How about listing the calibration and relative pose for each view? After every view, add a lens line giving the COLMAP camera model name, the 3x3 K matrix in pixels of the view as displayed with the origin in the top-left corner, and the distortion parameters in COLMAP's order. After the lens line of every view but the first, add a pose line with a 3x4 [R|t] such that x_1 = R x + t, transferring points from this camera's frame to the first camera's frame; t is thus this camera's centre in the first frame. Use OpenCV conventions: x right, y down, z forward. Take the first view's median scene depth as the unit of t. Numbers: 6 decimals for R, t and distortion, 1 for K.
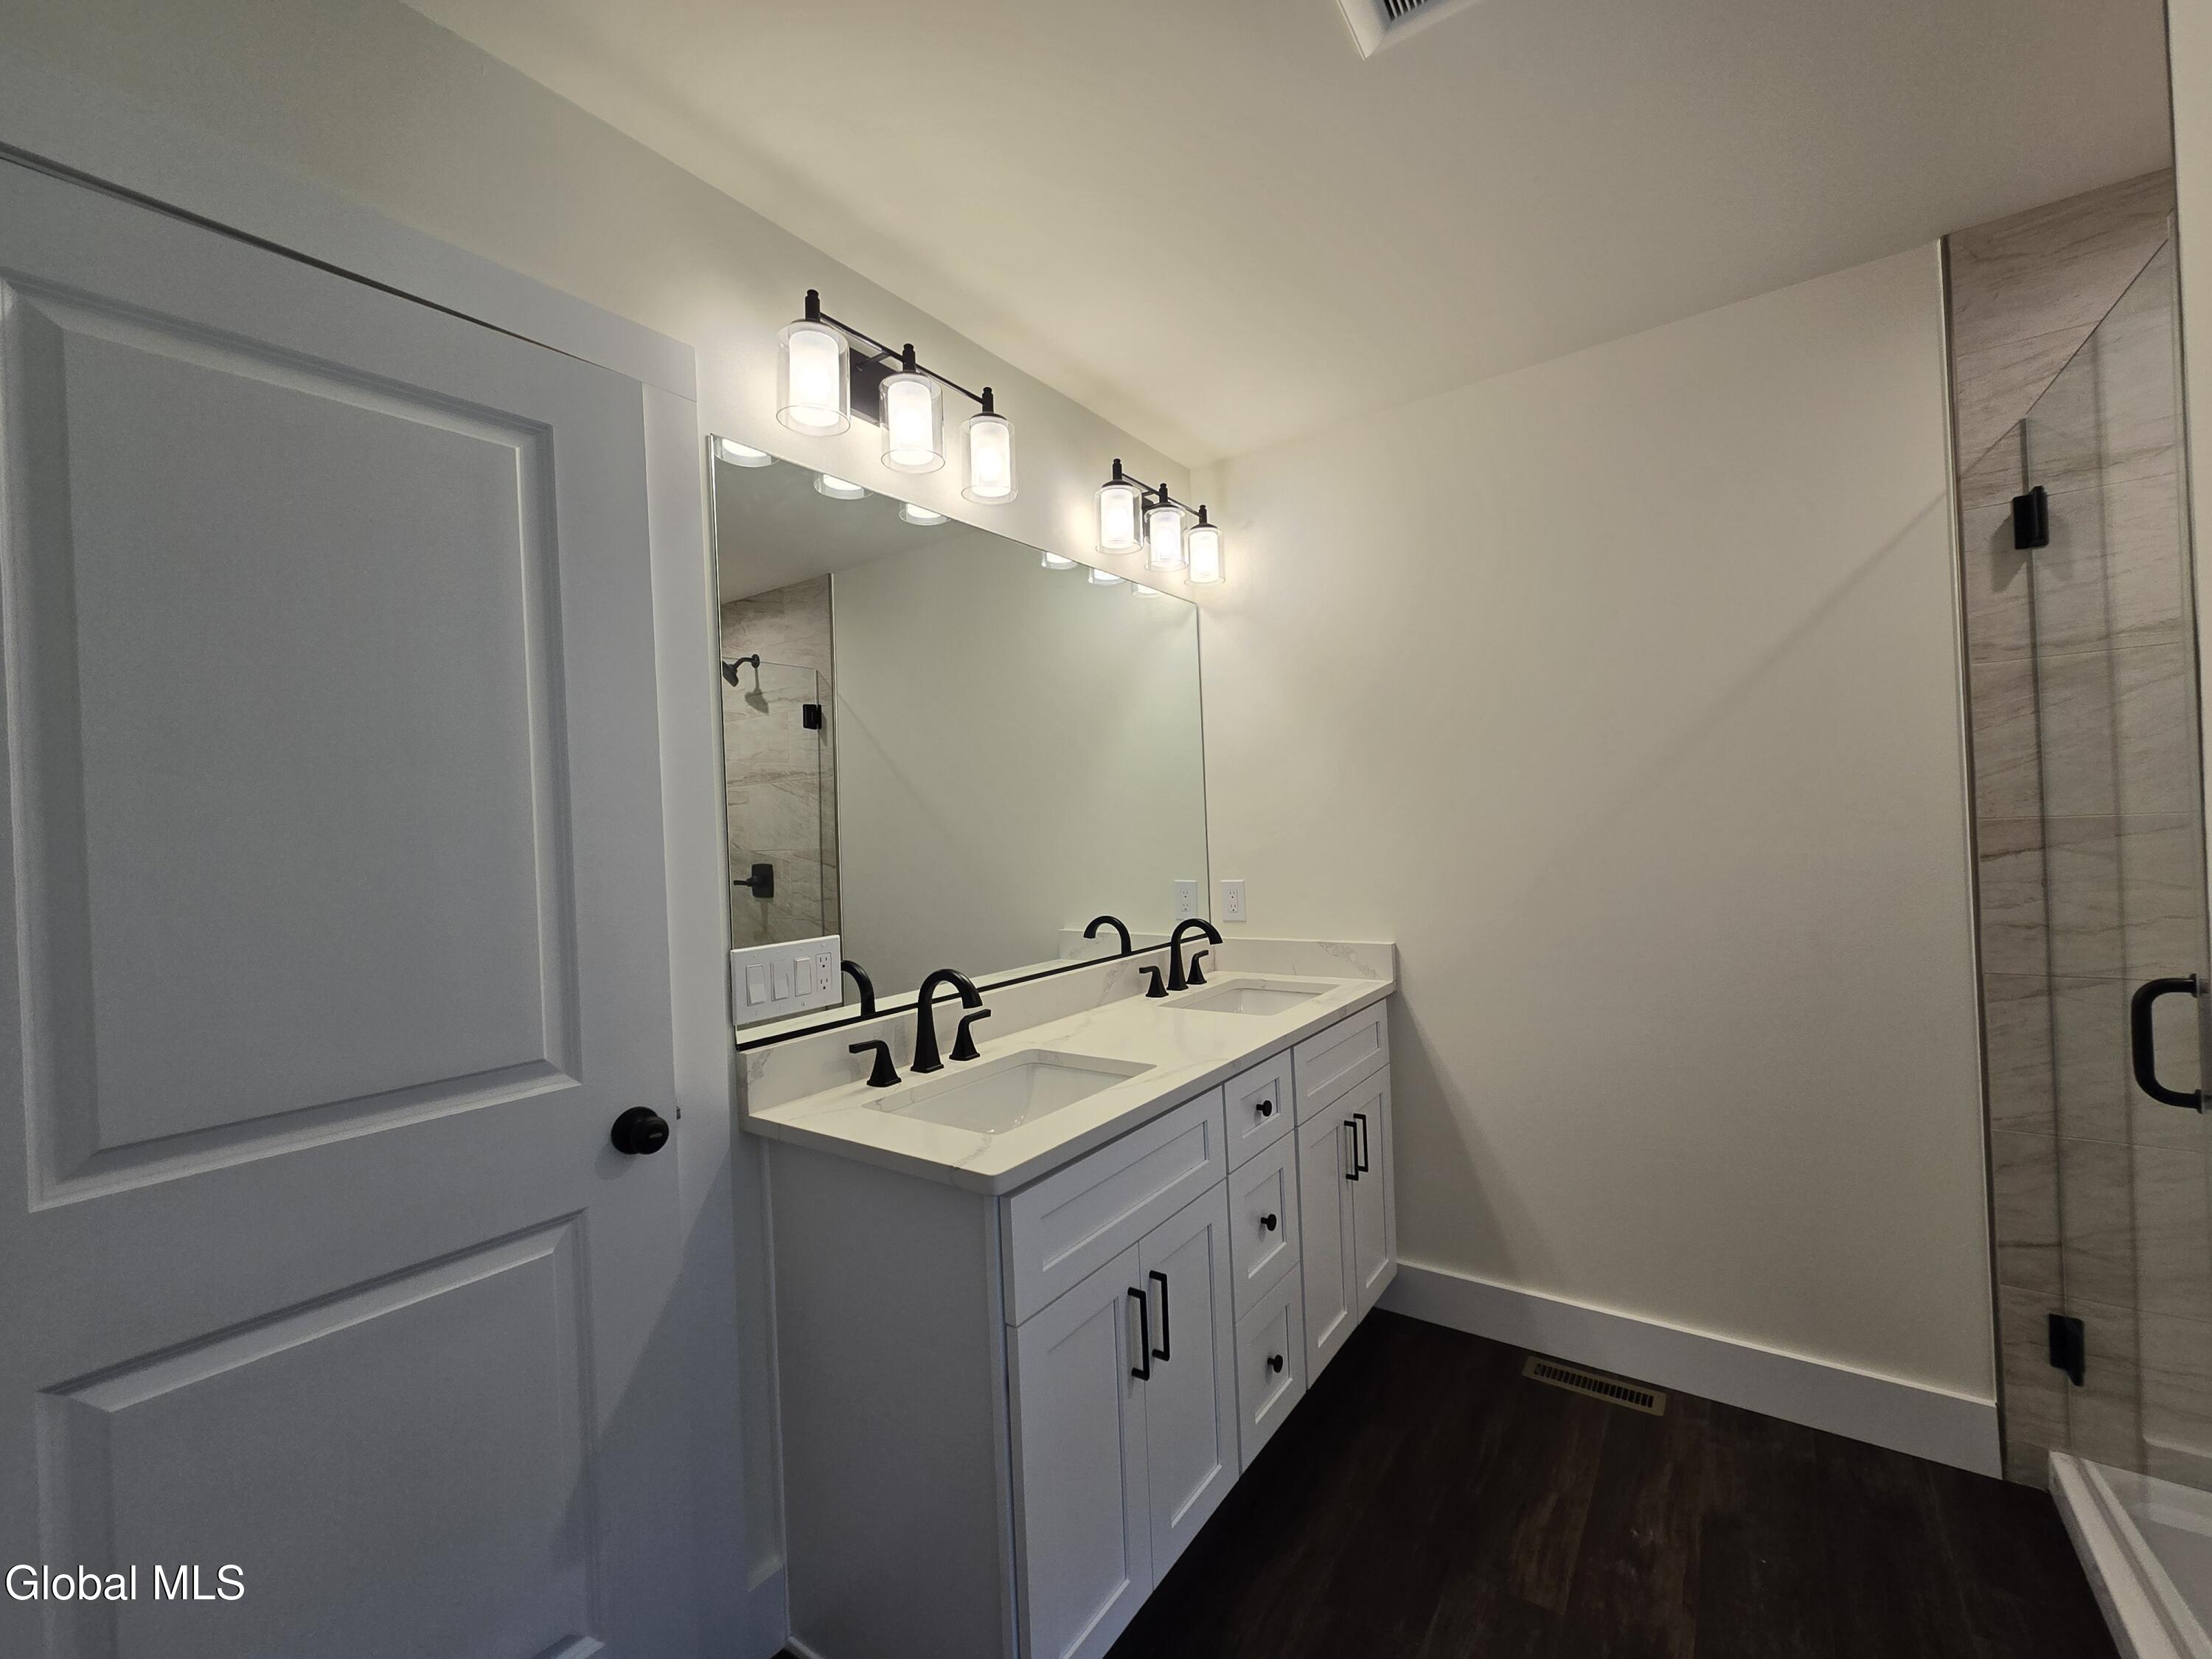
lens RADIAL K [[908.6, 0, 1109.7], [0, 908.6, 824.8], [0, 0, 1]] dist [0.009488, 0.000590]
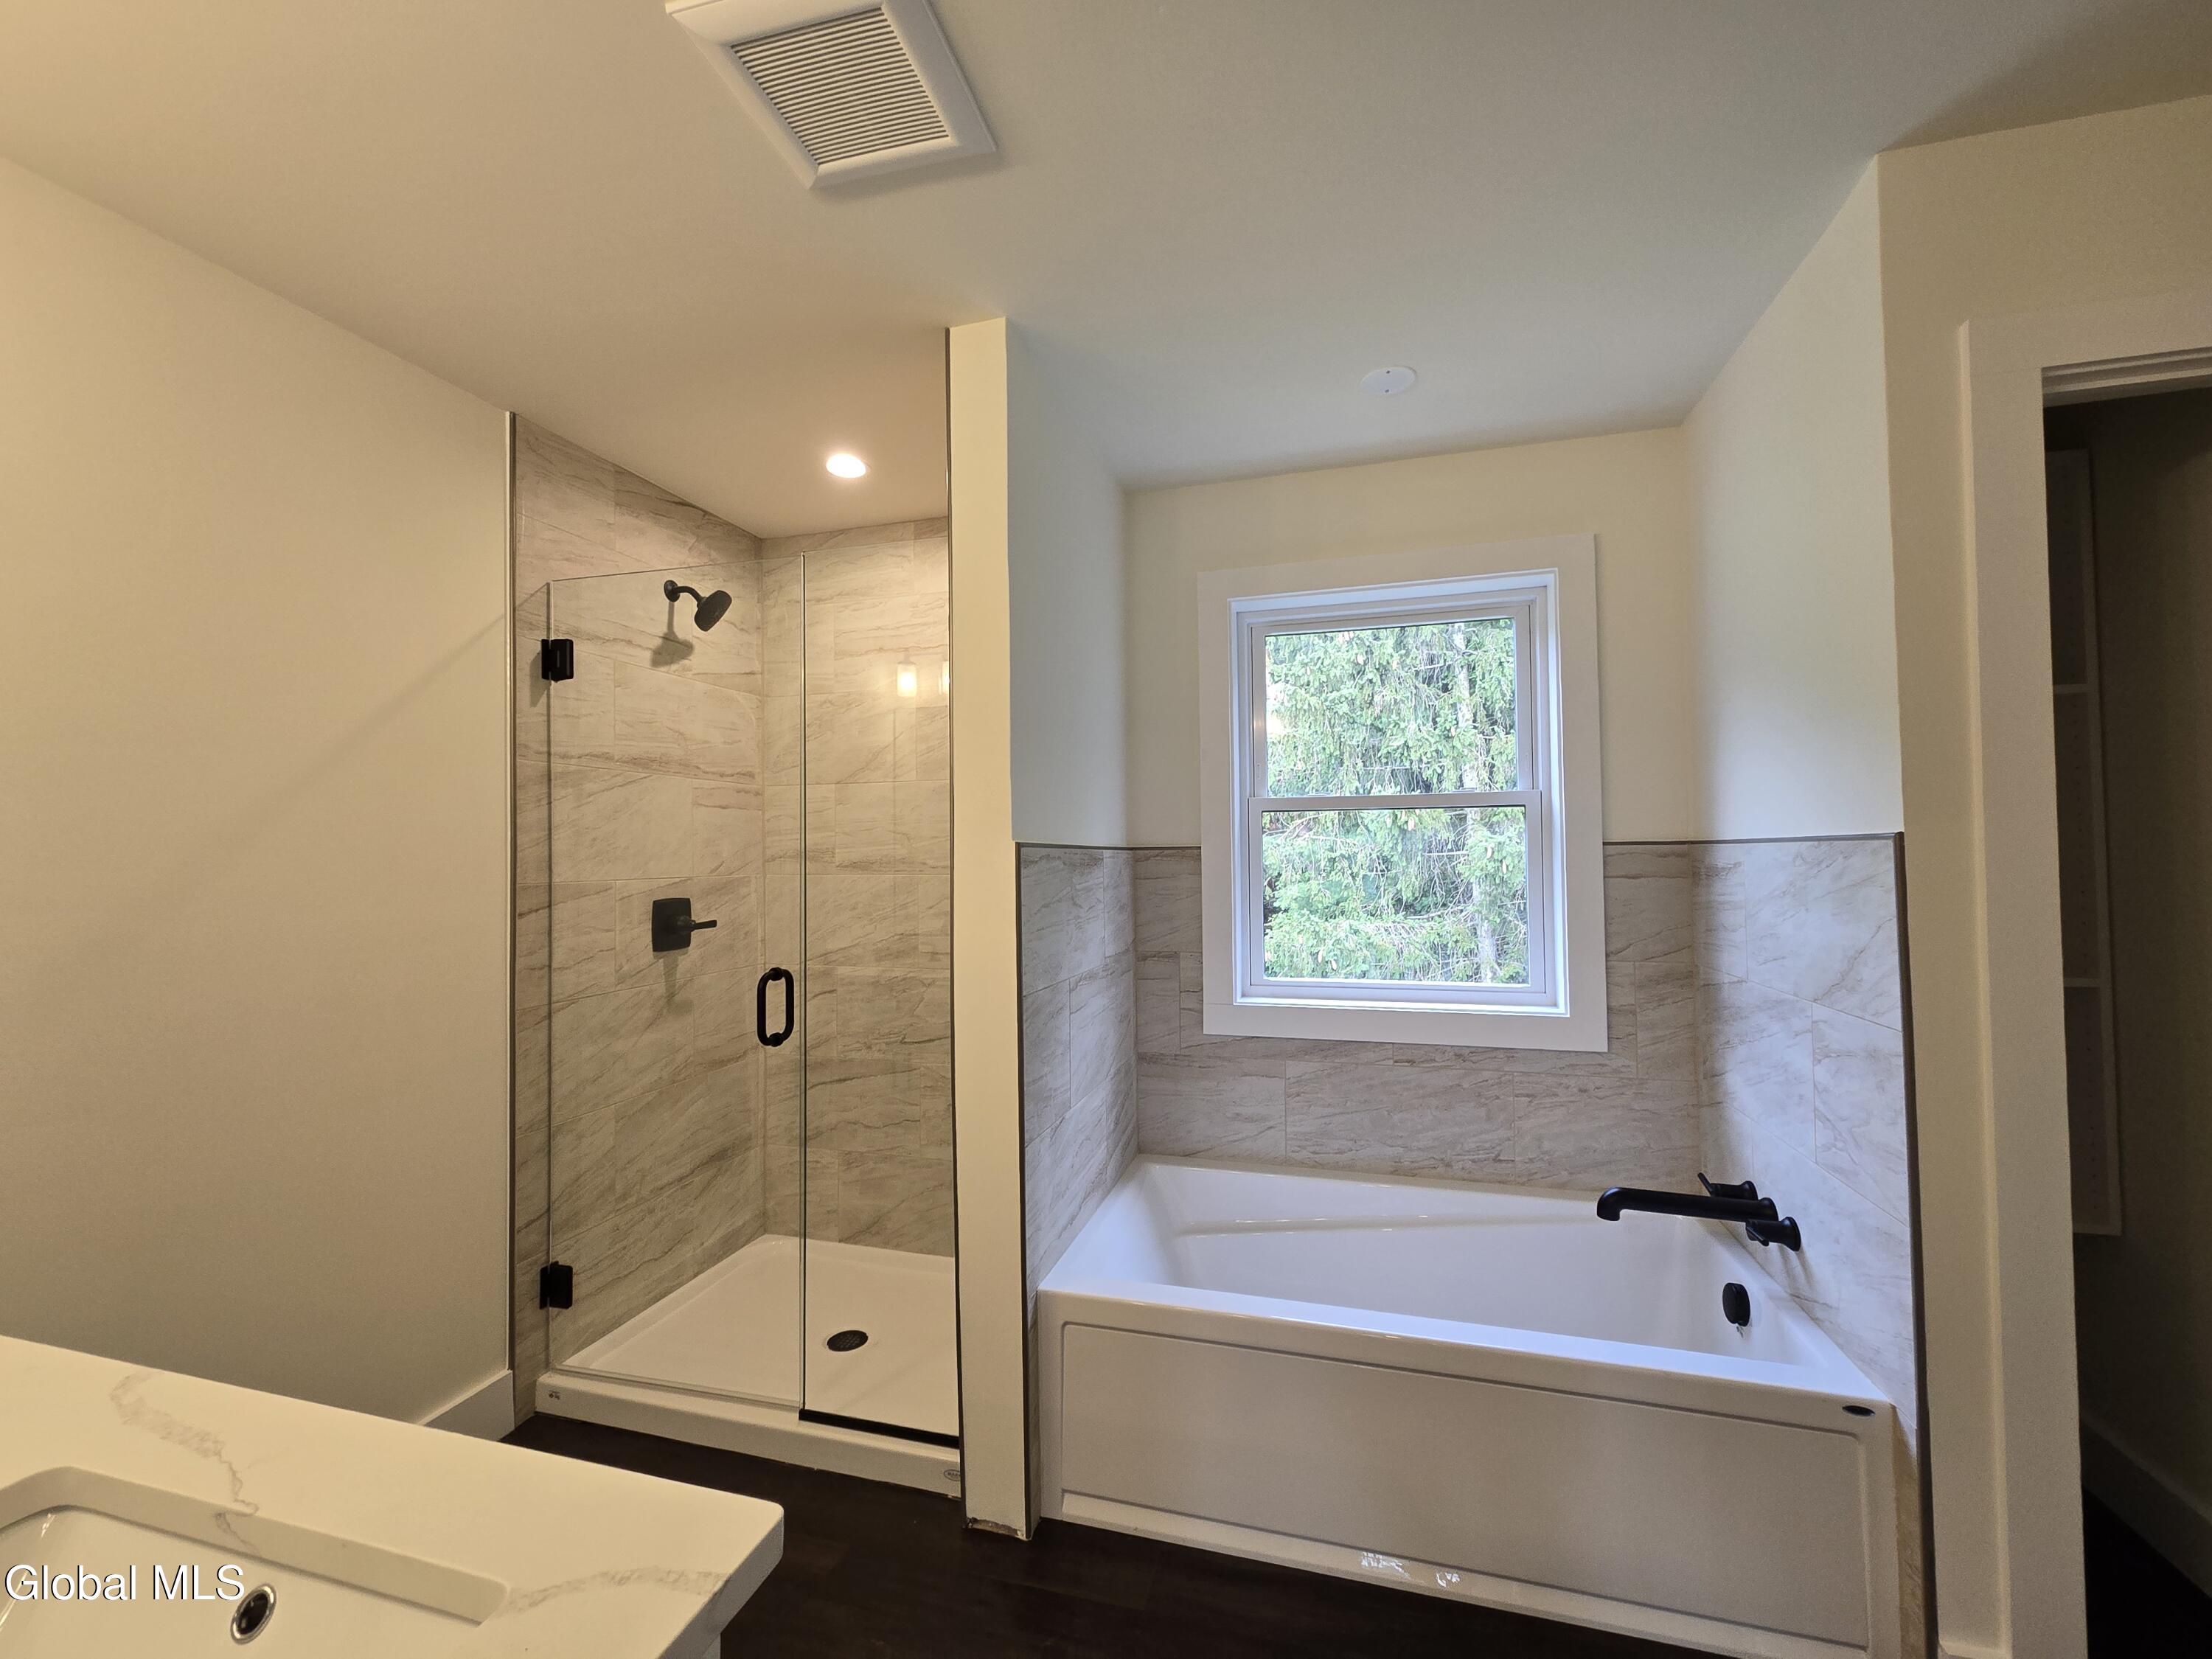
lens RADIAL K [[908.6, 0, 1105.4], [0, 908.6, 830.2], [0, 0, 1]] dist [0.009488, 0.000590]
pose [[-0.320643, 0.068536, 0.944717, -0.483005], [0.025466, 0.997642, -0.063732, 0.019365], [-0.946858, 0.003622, -0.321633, 0.658079]]
